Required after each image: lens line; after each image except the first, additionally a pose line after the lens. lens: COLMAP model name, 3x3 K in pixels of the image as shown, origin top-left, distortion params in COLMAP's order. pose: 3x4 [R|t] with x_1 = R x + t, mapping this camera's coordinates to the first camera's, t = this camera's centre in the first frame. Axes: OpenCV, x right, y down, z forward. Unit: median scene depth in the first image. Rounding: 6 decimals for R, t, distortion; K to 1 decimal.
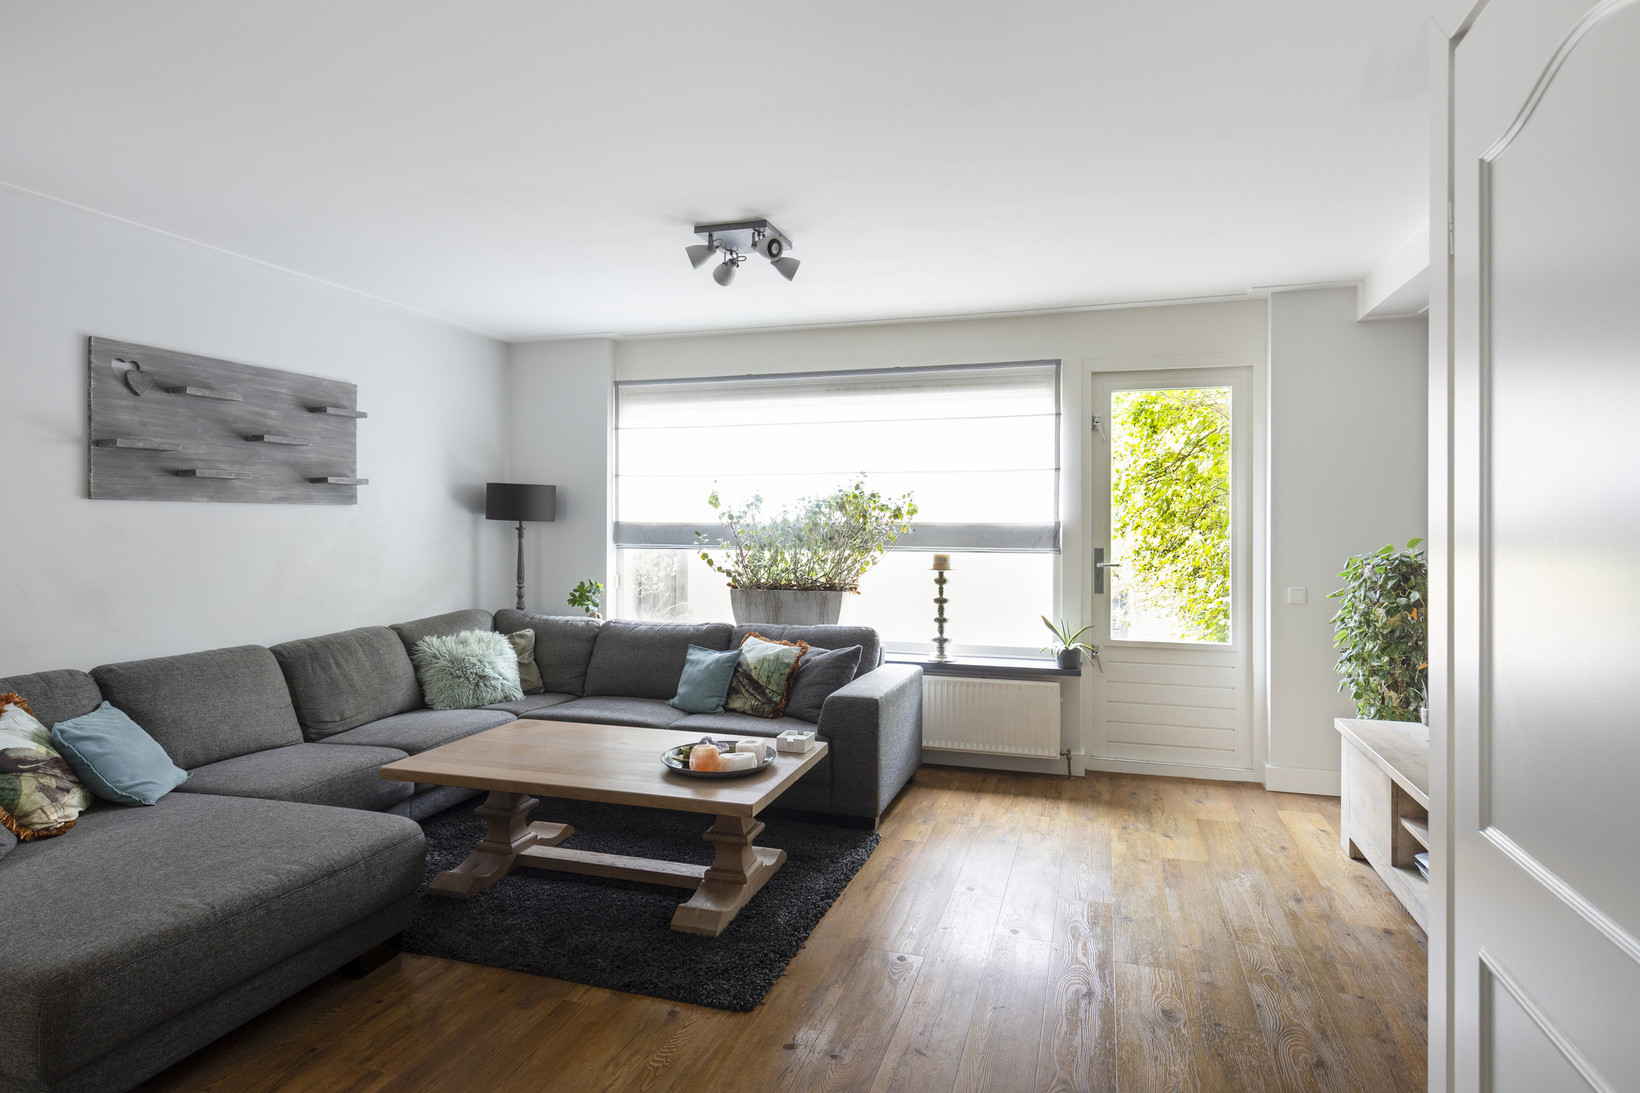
lens RADIAL K [[899.5, 0, 816.1], [0, 899.5, 523.4], [0, 0, 1]] dist [0.000756, 0.000319]
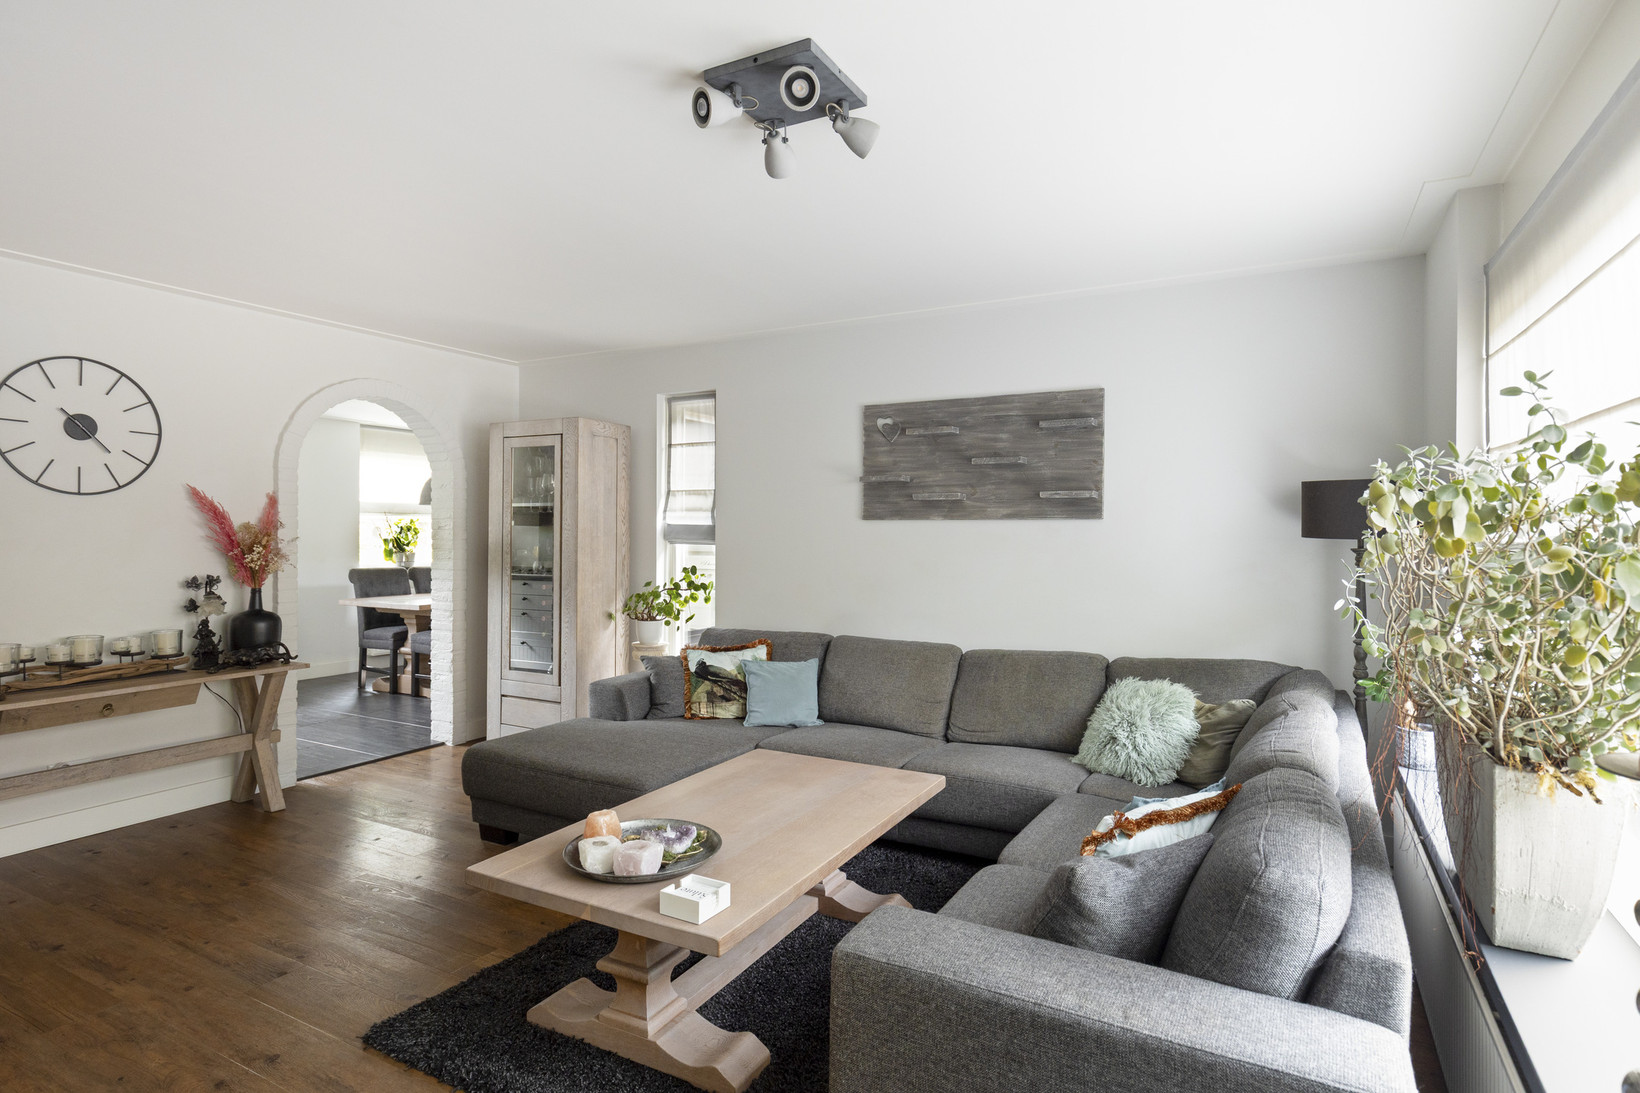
lens RADIAL K [[863.2, 0, 834.6], [0, 863.2, 540.4], [0, 0, 1]] dist [-0.000389, -0.000219]
pose [[-0.179685, -0.000056, -0.983724, 0.379273], [-0.010042, 0.999948, 0.001777, 0.001752], [0.983673, 0.010198, -0.179677, 0.844611]]
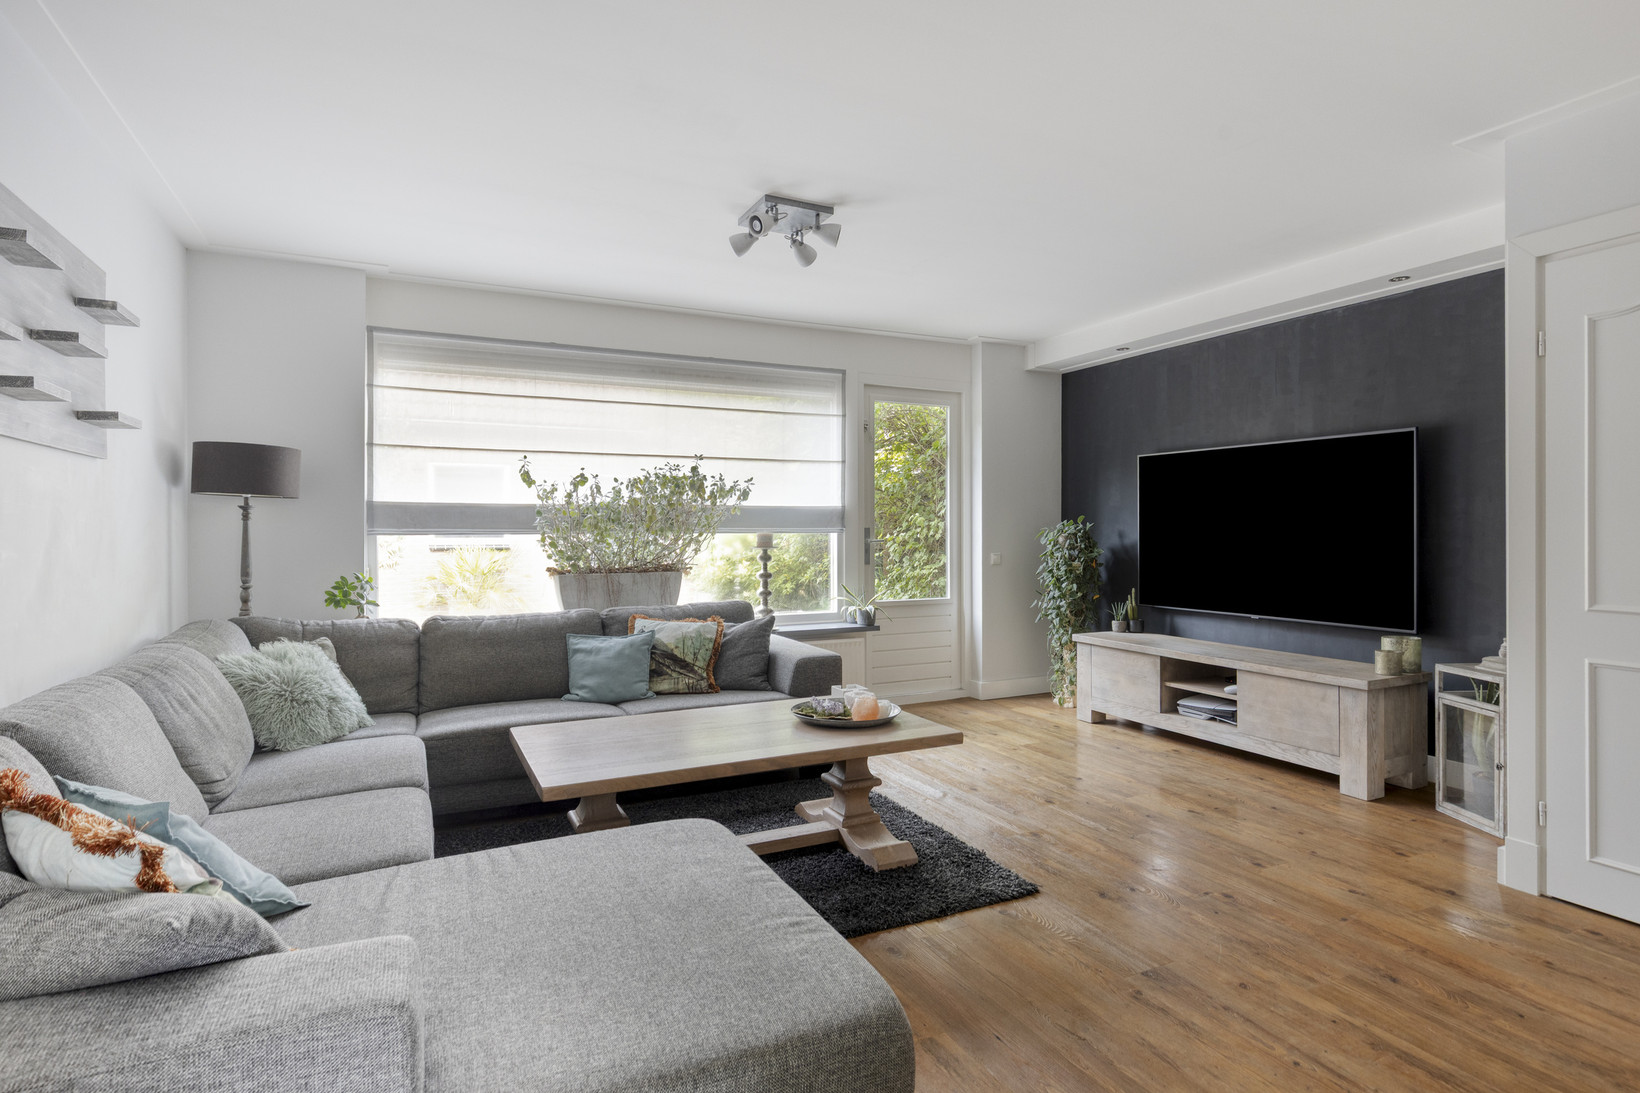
lens RADIAL K [[863.2, 0, 829.7], [0, 863.2, 530.0], [0, 0, 1]] dist [-0.000389, -0.000219]
pose [[0.717162, -0.002867, 0.696901, -0.545493], [0.006821, 0.999973, -0.002906, 0.033855], [-0.696873, 0.006838, 0.717162, 0.189813]]
